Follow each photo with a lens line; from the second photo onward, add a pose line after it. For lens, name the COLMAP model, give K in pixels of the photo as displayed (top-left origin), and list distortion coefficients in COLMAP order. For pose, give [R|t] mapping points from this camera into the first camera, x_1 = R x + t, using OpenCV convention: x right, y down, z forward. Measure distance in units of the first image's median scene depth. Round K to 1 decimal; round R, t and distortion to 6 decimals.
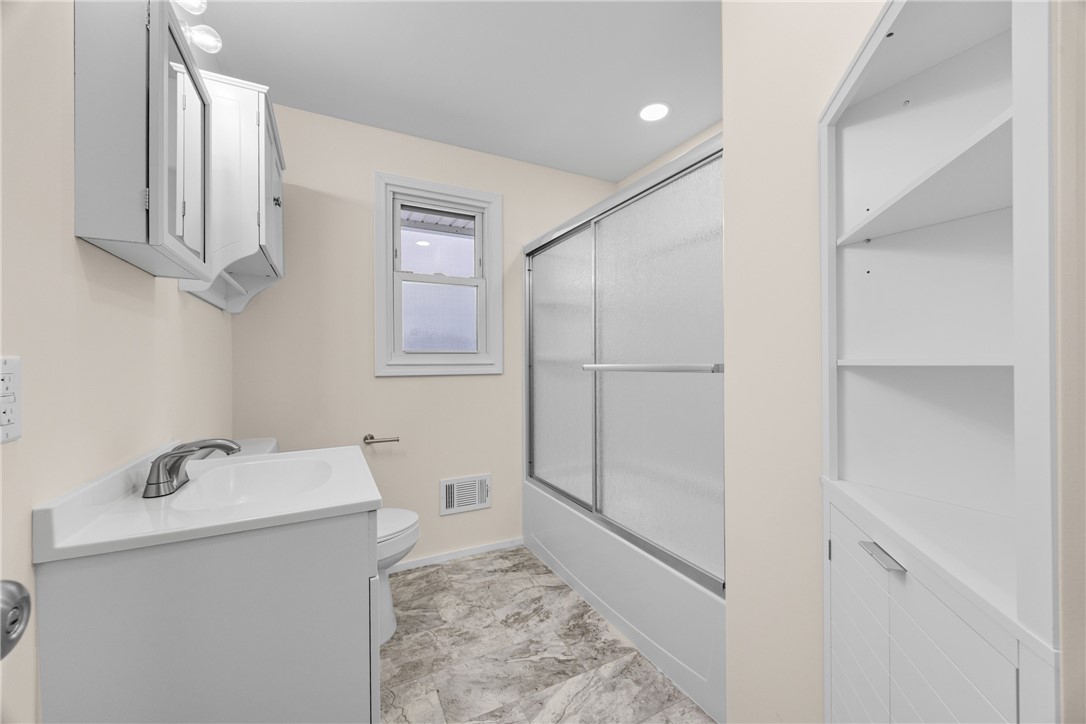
lens RADIAL K [[419.4, 0, 543.0], [0, 419.4, 362.0], [0, 0, 1]] dist [-0.000866, 0.000073]
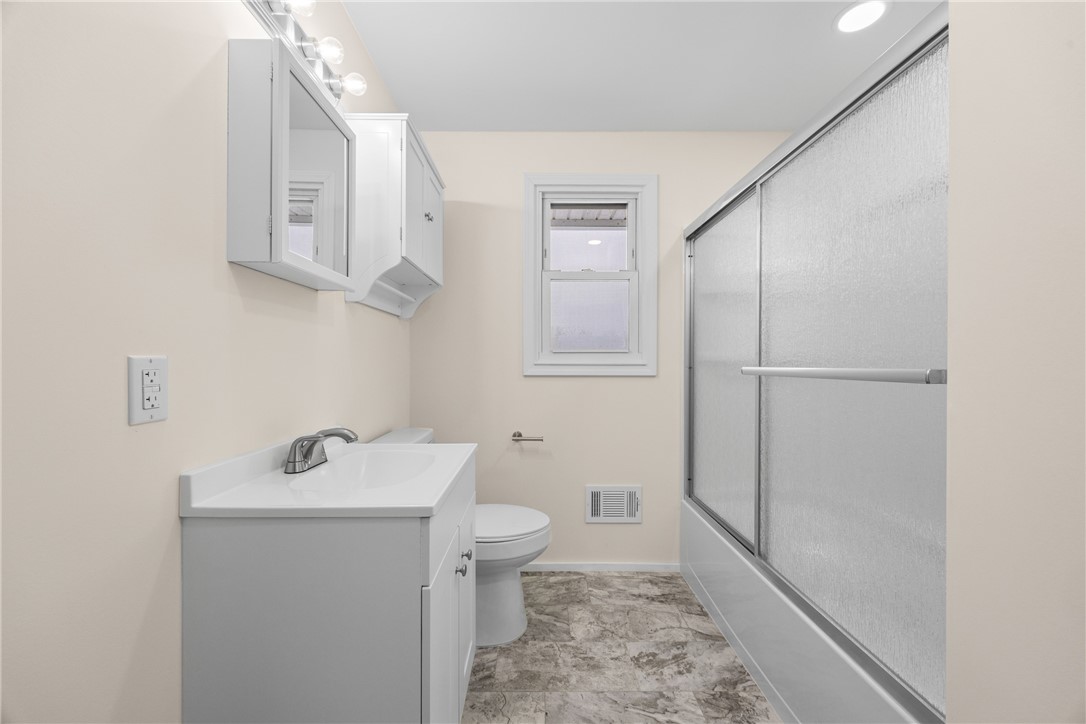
lens RADIAL K [[419.4, 0, 543.0], [0, 419.4, 362.0], [0, 0, 1]] dist [-0.000866, 0.000073]
pose [[0.887470, 0.008451, -0.460788, 0.127200], [-0.007623, 0.999964, 0.003657, -0.003233], [0.460802, 0.000267, 0.887503, 0.126131]]
